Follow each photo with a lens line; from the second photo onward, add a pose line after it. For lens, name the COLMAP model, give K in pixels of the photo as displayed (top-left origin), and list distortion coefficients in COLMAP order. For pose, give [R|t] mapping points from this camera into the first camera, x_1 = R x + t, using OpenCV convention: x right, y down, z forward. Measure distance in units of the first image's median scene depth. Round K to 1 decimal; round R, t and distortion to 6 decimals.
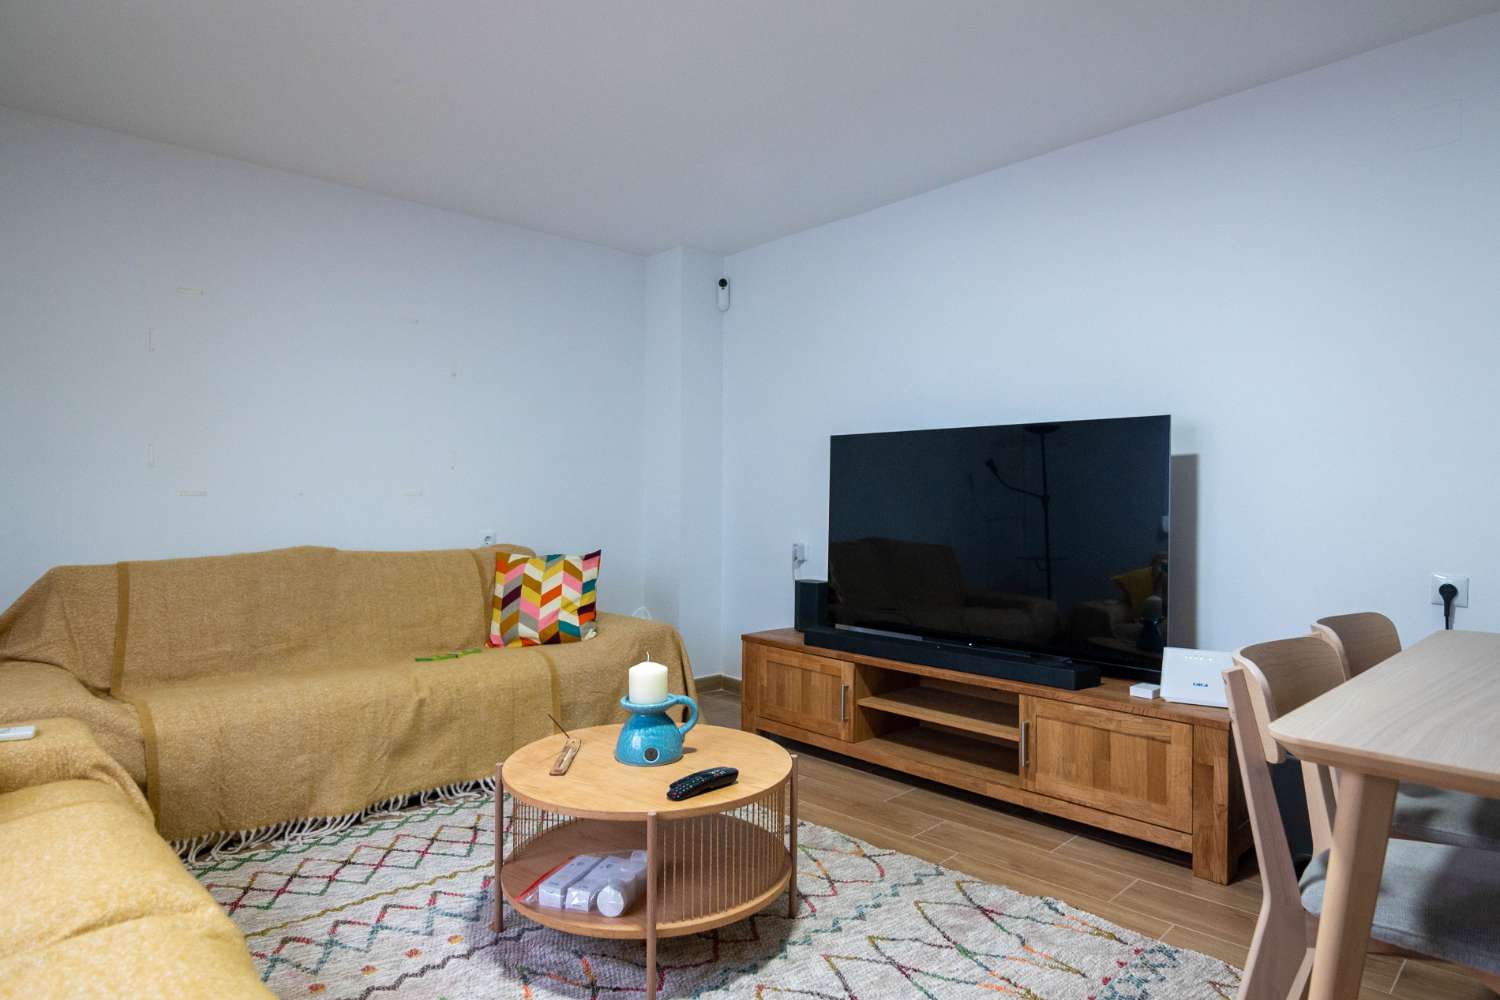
lens RADIAL K [[894.1, 0, 750.9], [0, 894.1, 499.6], [0, 0, 1]] dist [0.000620, -0.003887]
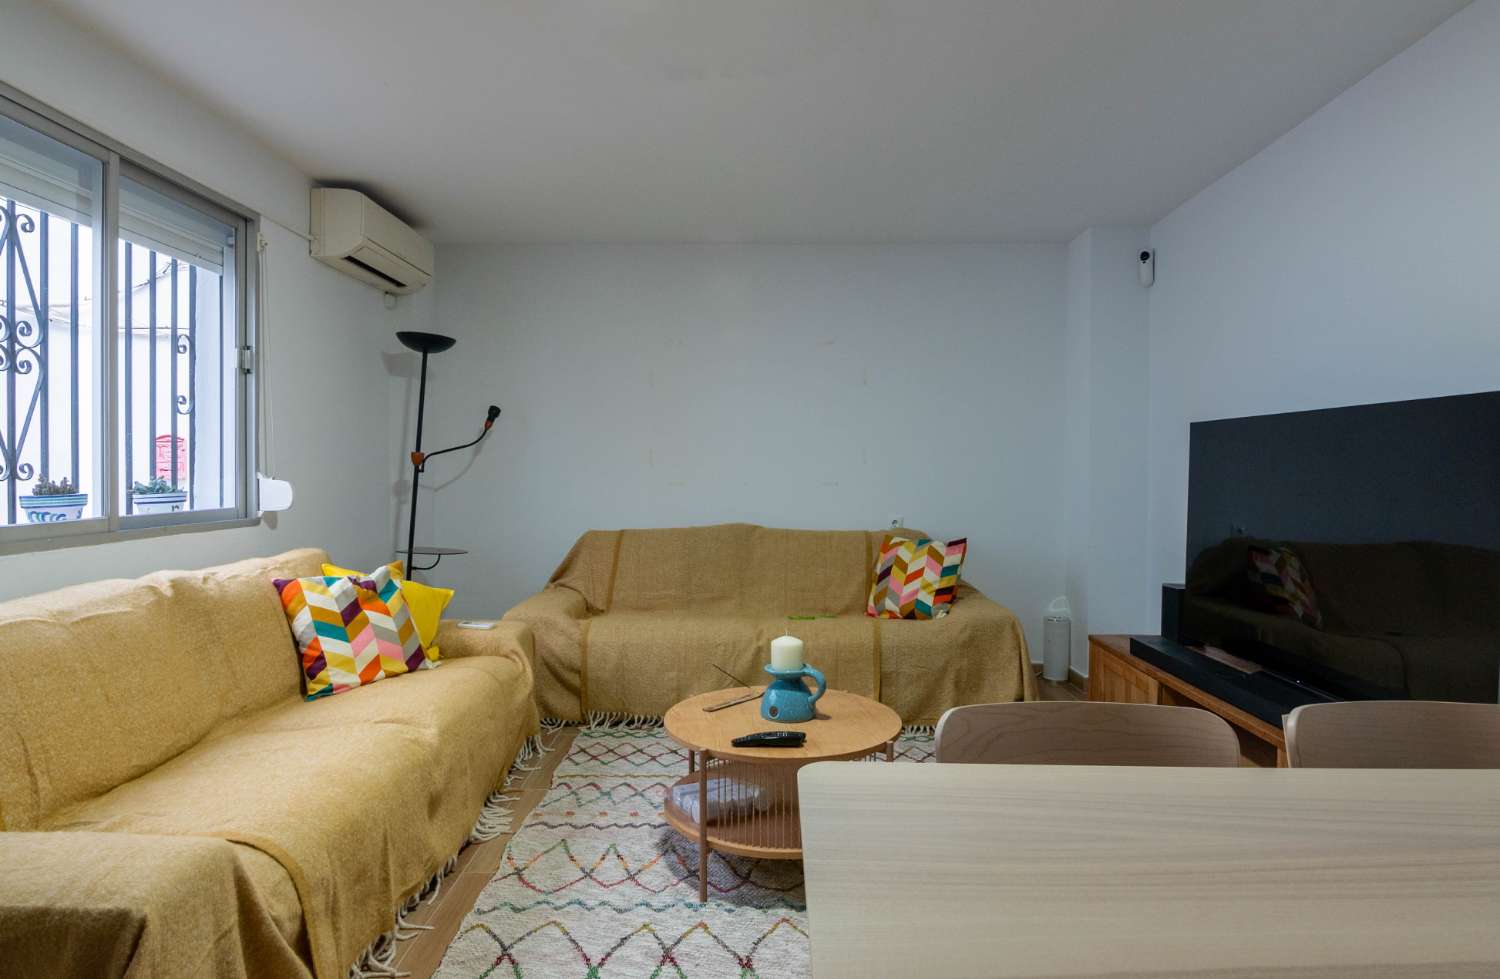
lens RADIAL K [[880.9, 0, 750.2], [0, 880.9, 483.5], [0, 0, 1]] dist [-0.000159, 0.000101]
pose [[0.696724, 0.011388, -0.717248, 0.430082], [-0.001072, 0.999889, 0.014834, -0.025295], [0.717338, -0.009567, 0.696660, 0.087044]]
